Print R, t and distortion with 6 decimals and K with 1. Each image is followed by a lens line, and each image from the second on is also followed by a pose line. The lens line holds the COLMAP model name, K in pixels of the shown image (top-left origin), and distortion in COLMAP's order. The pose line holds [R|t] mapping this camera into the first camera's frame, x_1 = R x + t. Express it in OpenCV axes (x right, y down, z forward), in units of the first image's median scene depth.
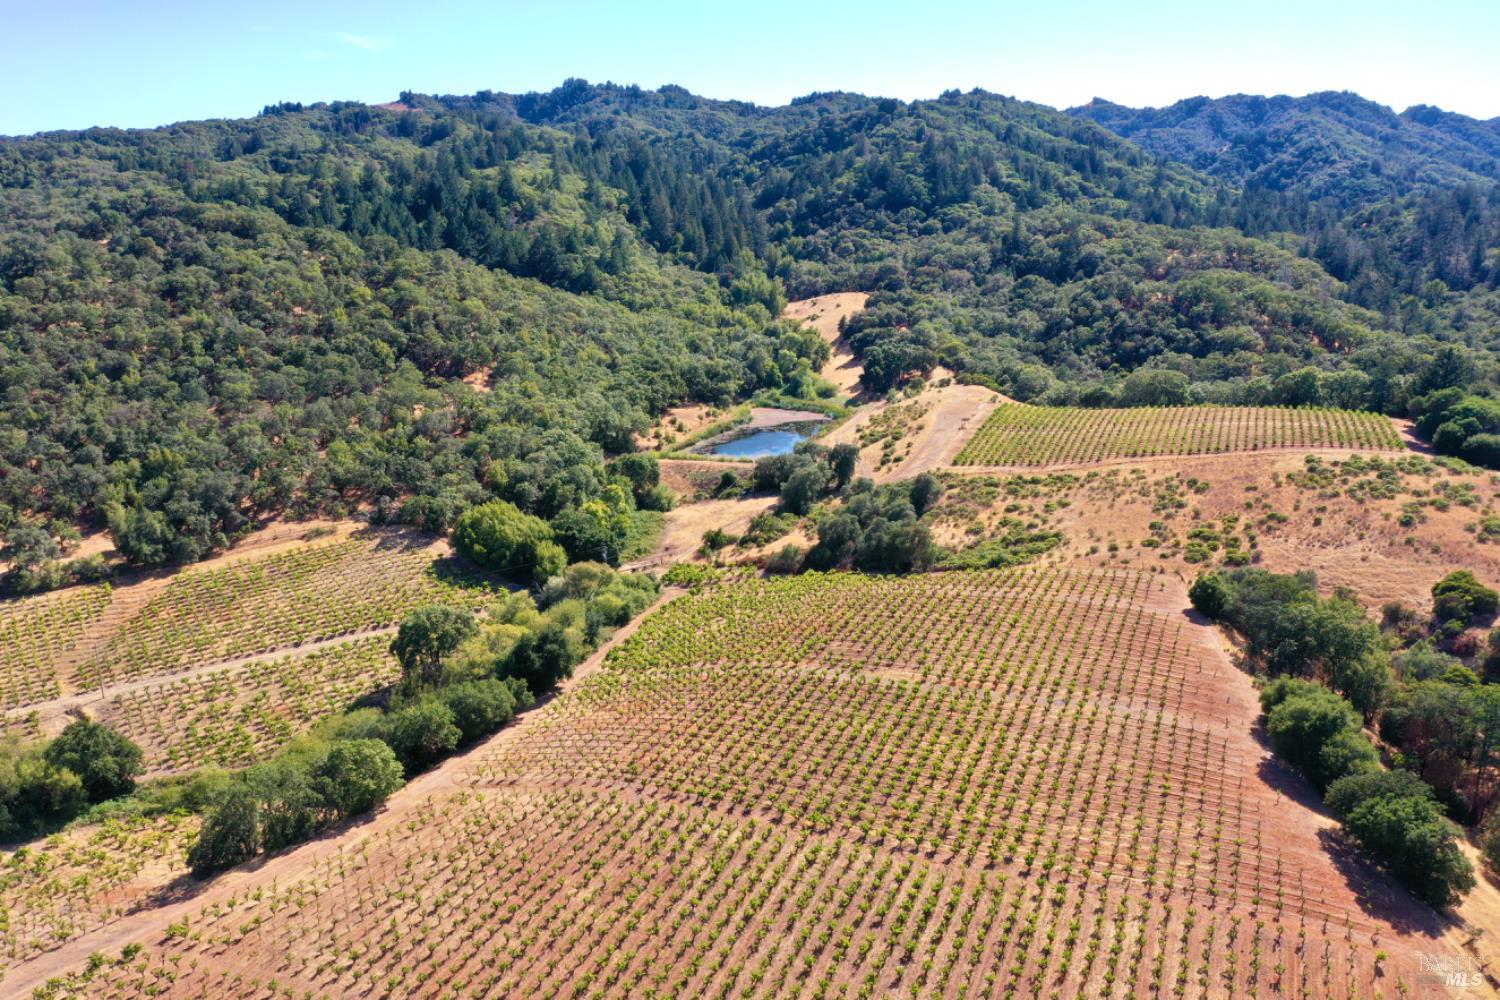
lens RADIAL K [[1190.3, 0, 743.8], [0, 1190.3, 499.5], [0, 0, 1]] dist [-0.002076, -0.005822]
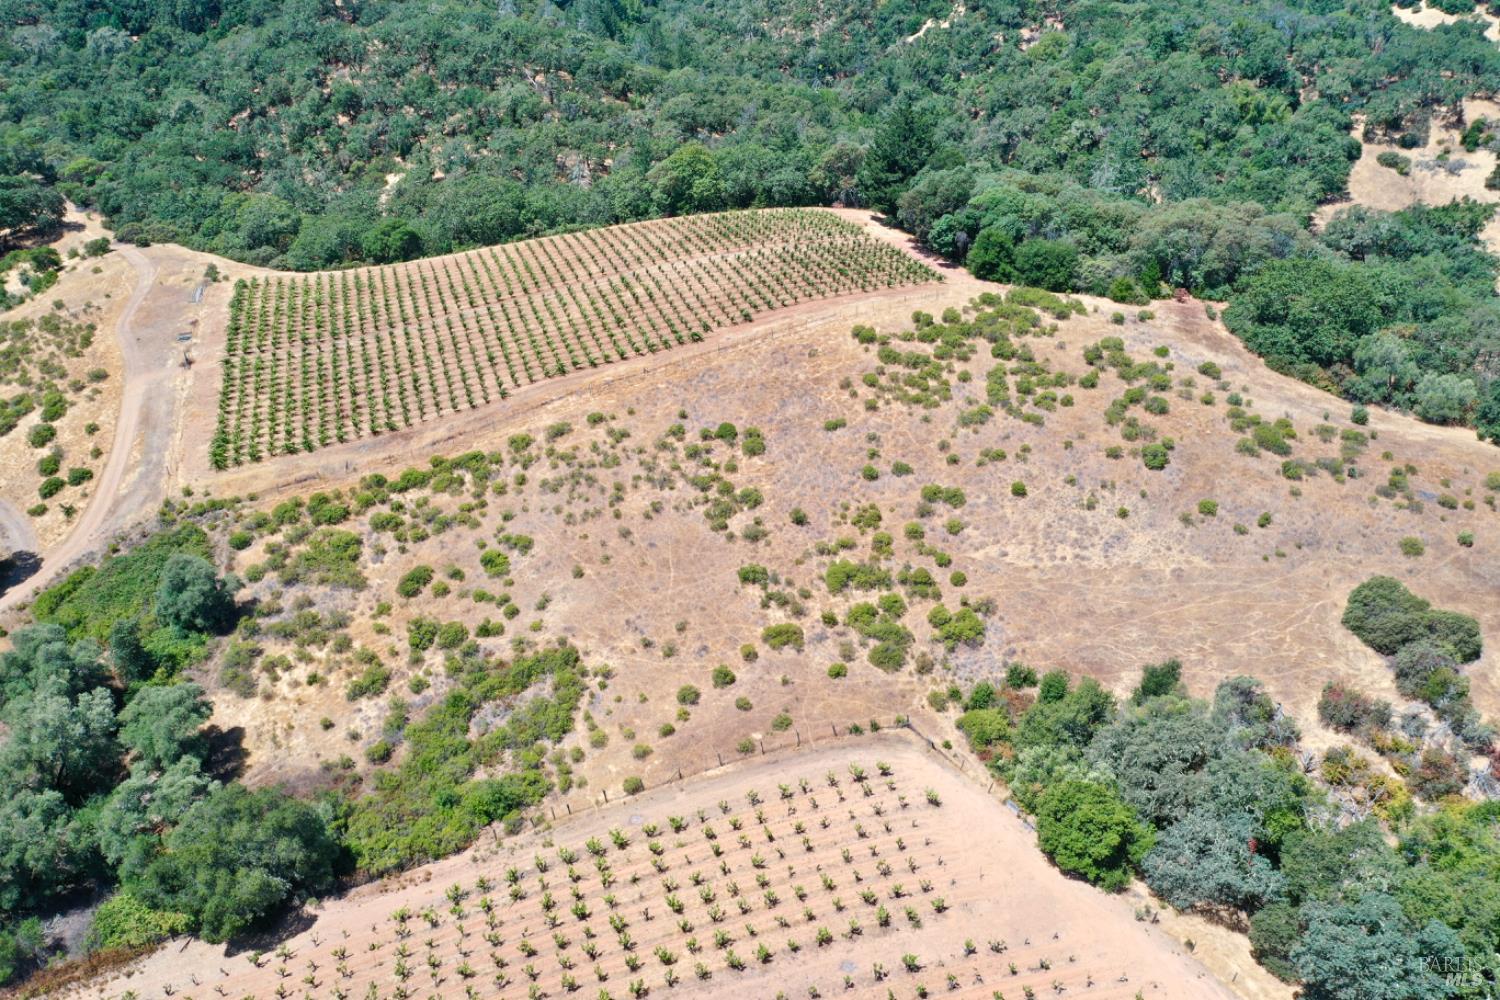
lens RADIAL K [[1183.0, 0, 711.3], [0, 1183.0, 498.5], [0, 0, 1]] dist [0.006931, 0.004042]
pose [[0.773869, -0.289278, 0.563422, 0.040803], [0.168857, 0.951634, 0.256670, -0.072661], [-0.610421, -0.103492, 0.785287, 0.349502]]
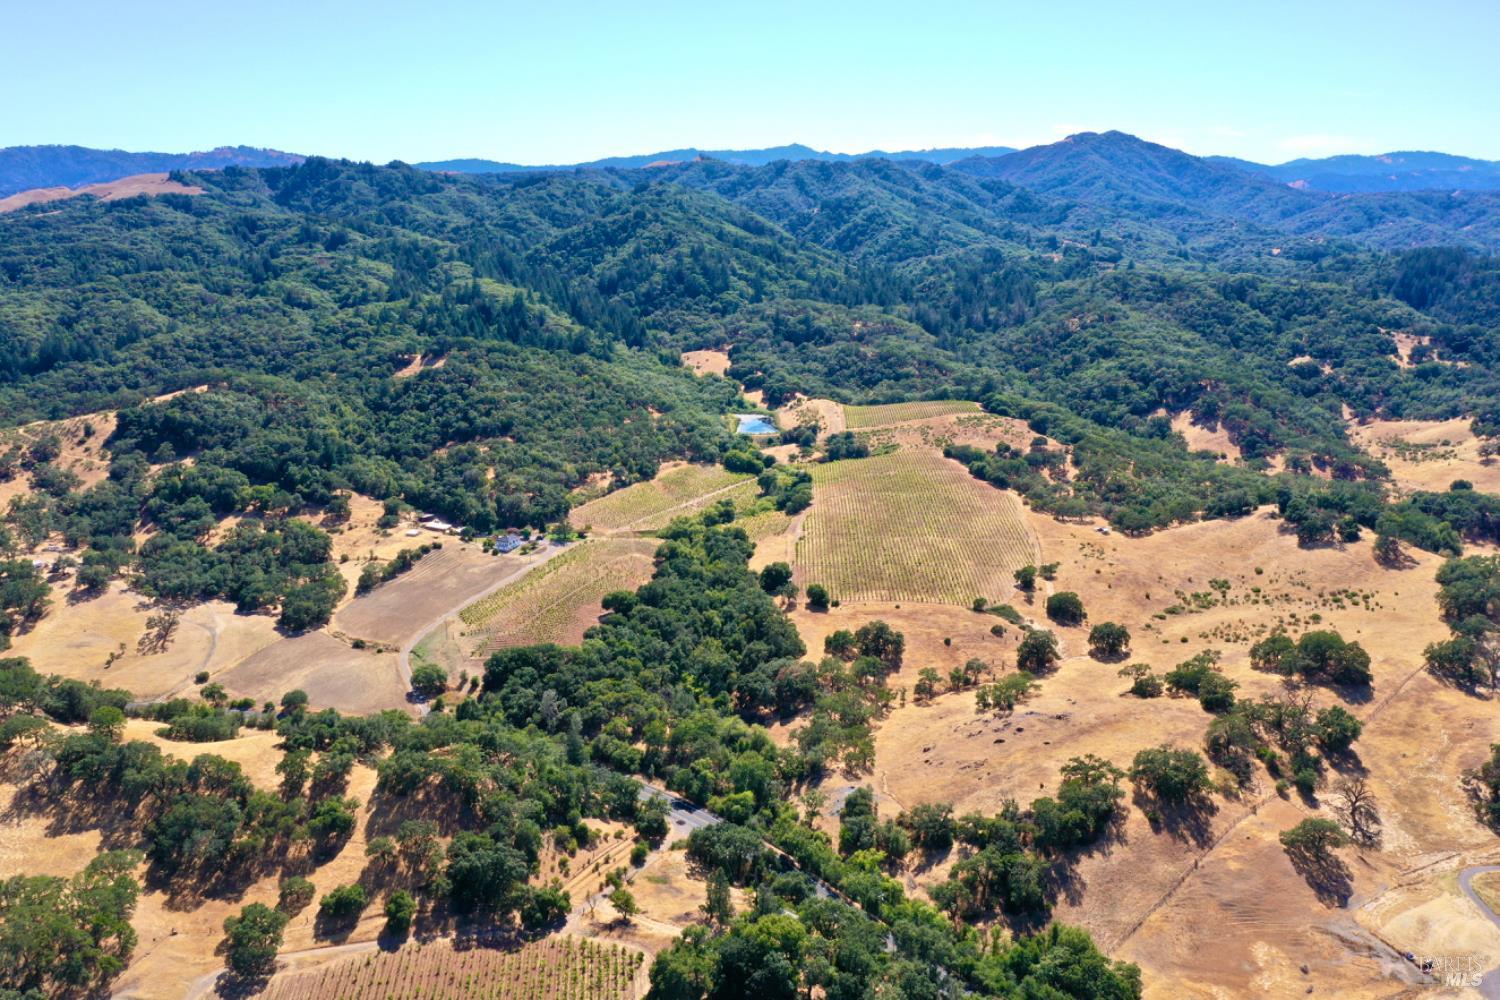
lens RADIAL K [[1190.4, 0, 750.0], [0, 1190.4, 500.0], [0, 0, 1]] dist [0.001055, -0.007906]
pose [[0.932944, -0.096778, 0.346771, -0.749960], [0.095380, 0.995216, 0.021139, 0.042529], [-0.347158, 0.013354, 0.937711, -1.157508]]
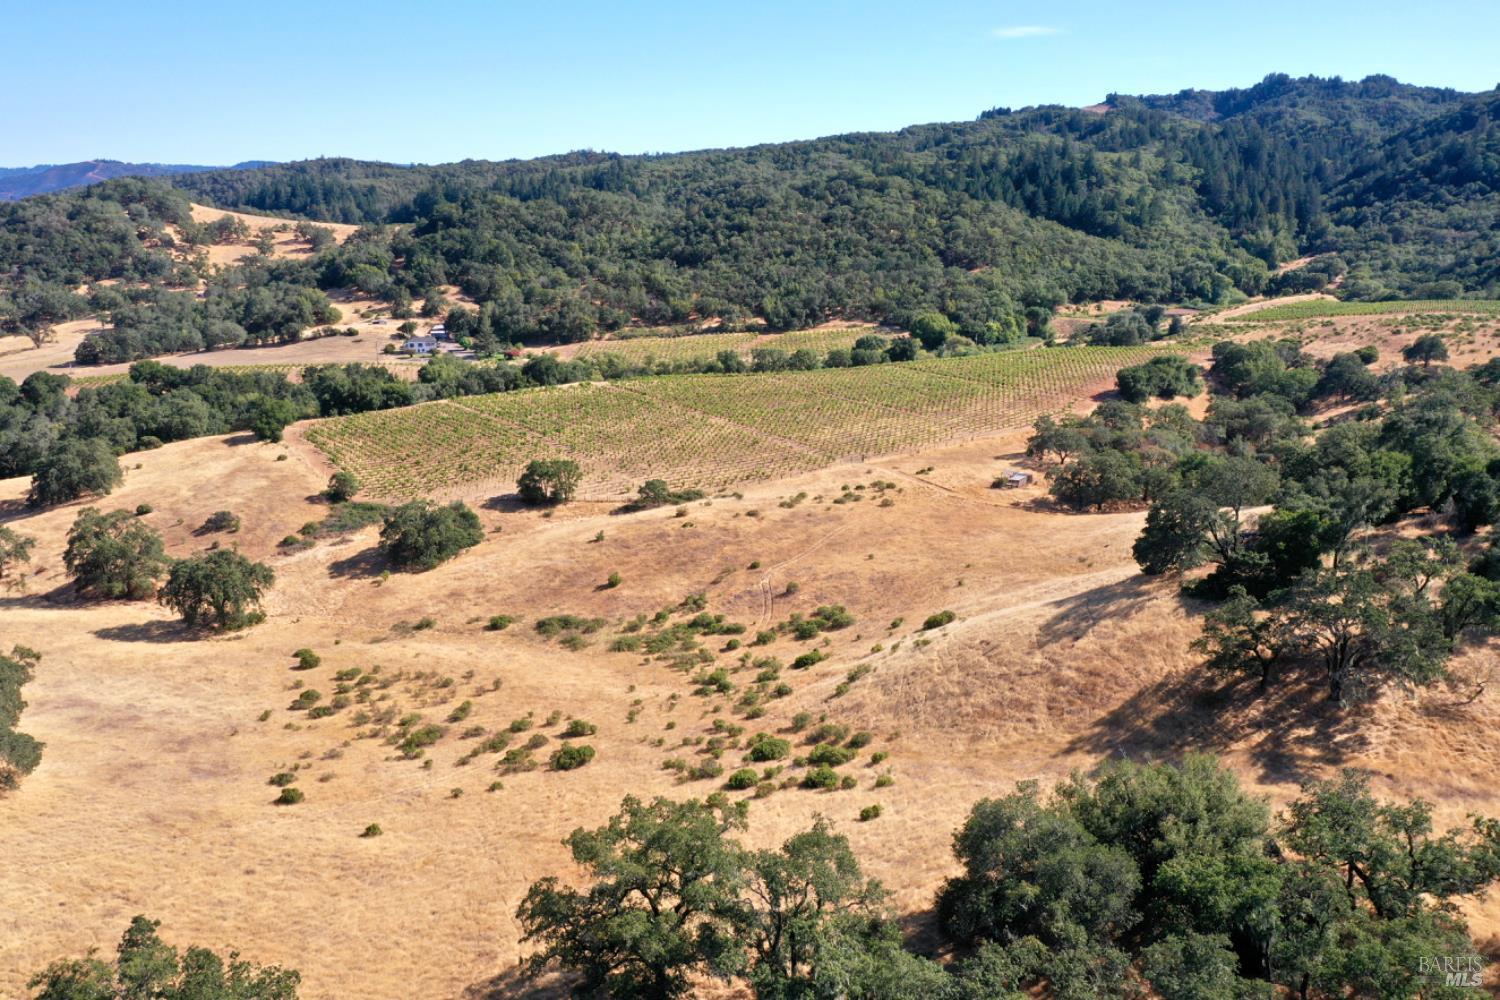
lens RADIAL K [[1196.5, 0, 768.7], [0, 1196.5, 502.0], [0, 0, 1]] dist [-0.002268, -0.001881]
pose [[0.837702, 0.133305, -0.529609, 0.375334], [-0.133467, 0.990318, 0.038158, 0.158226], [0.529568, 0.038720, 0.847383, -0.459682]]
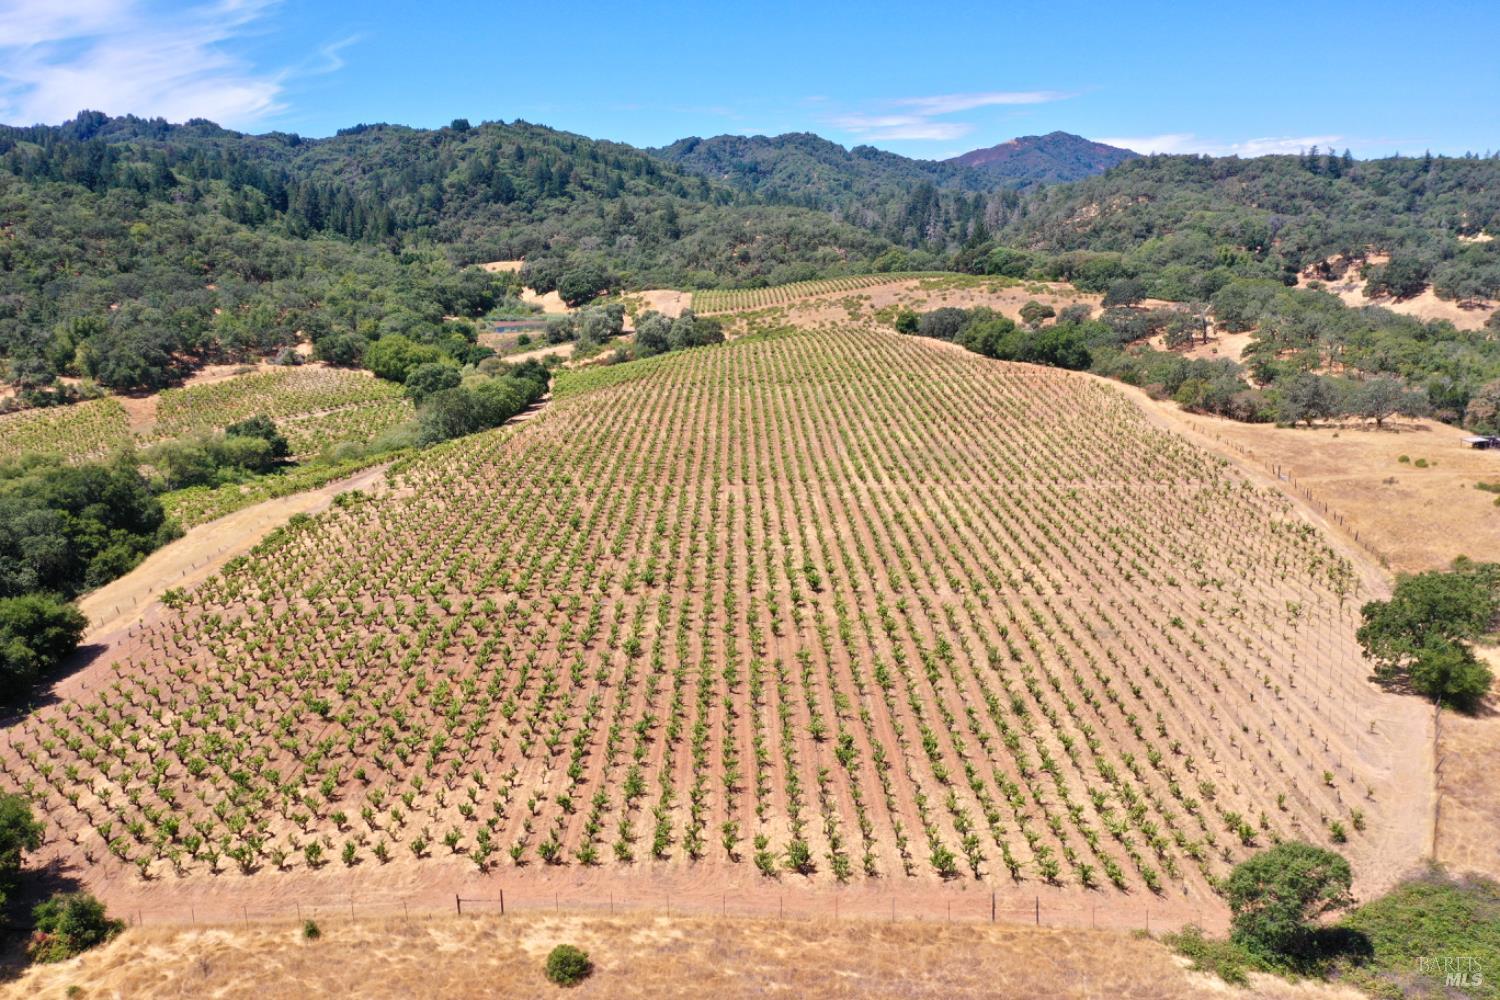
lens RADIAL K [[1170.4, 0, 750.0], [0, 1170.4, 500.0], [0, 0, 1]] dist [-0.025191, 0.004171]
pose [[0.914366, -0.110611, 0.389488, -0.222461], [0.125195, 0.992057, -0.012175, 0.147357], [-0.385048, 0.059895, 0.920951, -0.195596]]
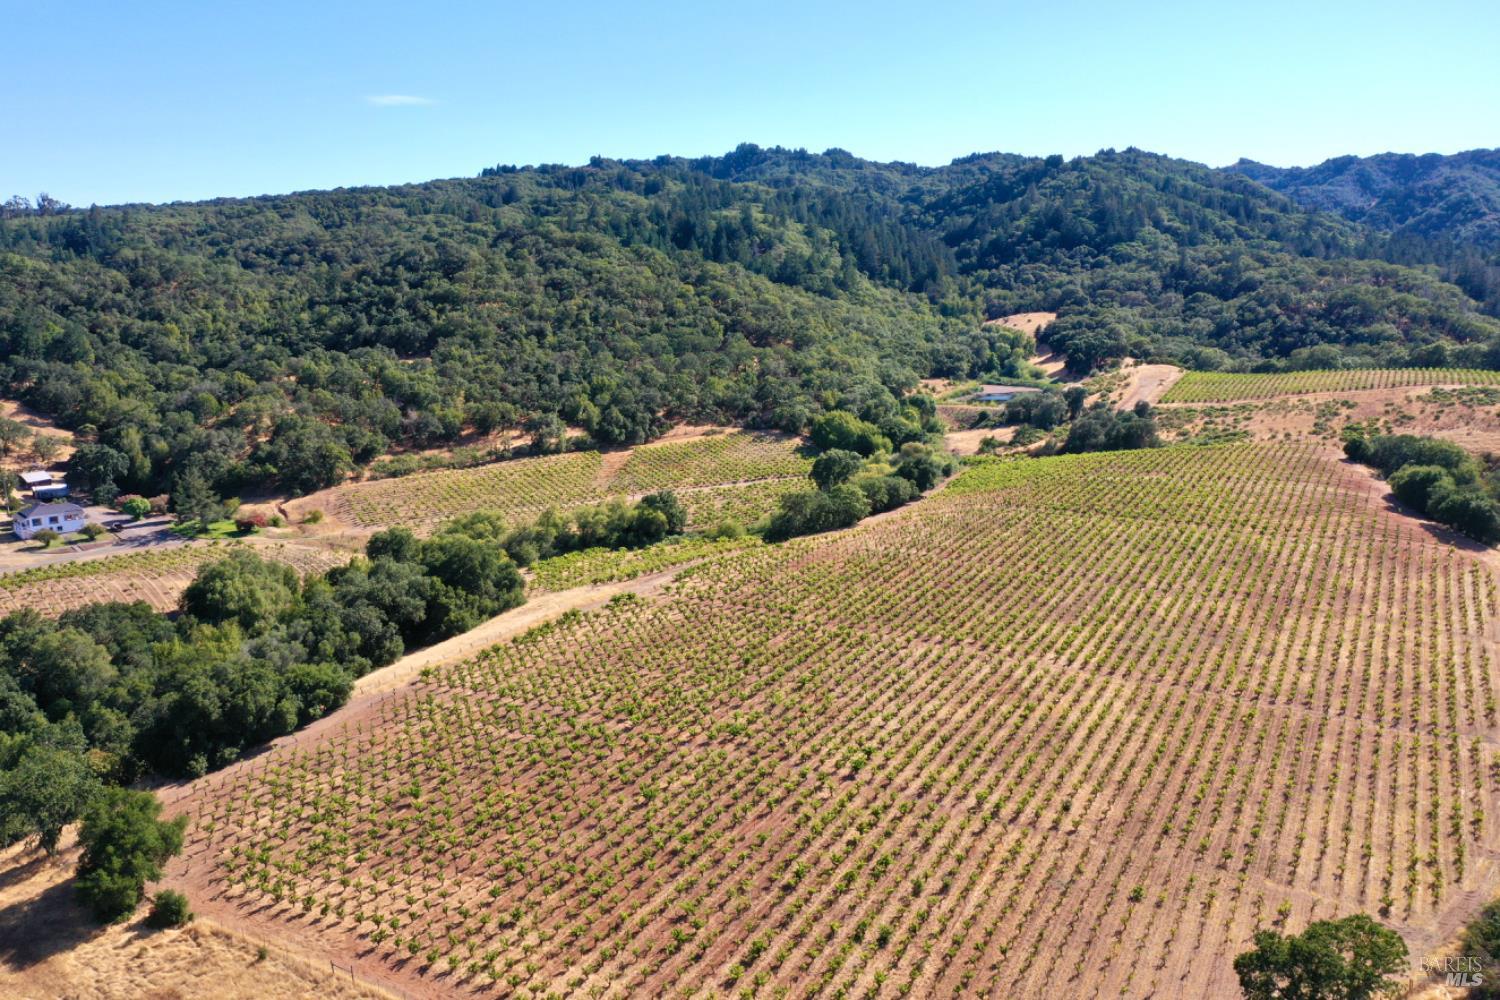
lens RADIAL K [[1190.4, 0, 750.0], [0, 1190.4, 500.0], [0, 0, 1]] dist [0.001055, -0.007906]
pose [[0.994817, 0.020133, -0.099673, -0.100639], [-0.025336, 0.998366, -0.051214, 0.110277], [0.098479, 0.053474, 0.993701, -0.257382]]
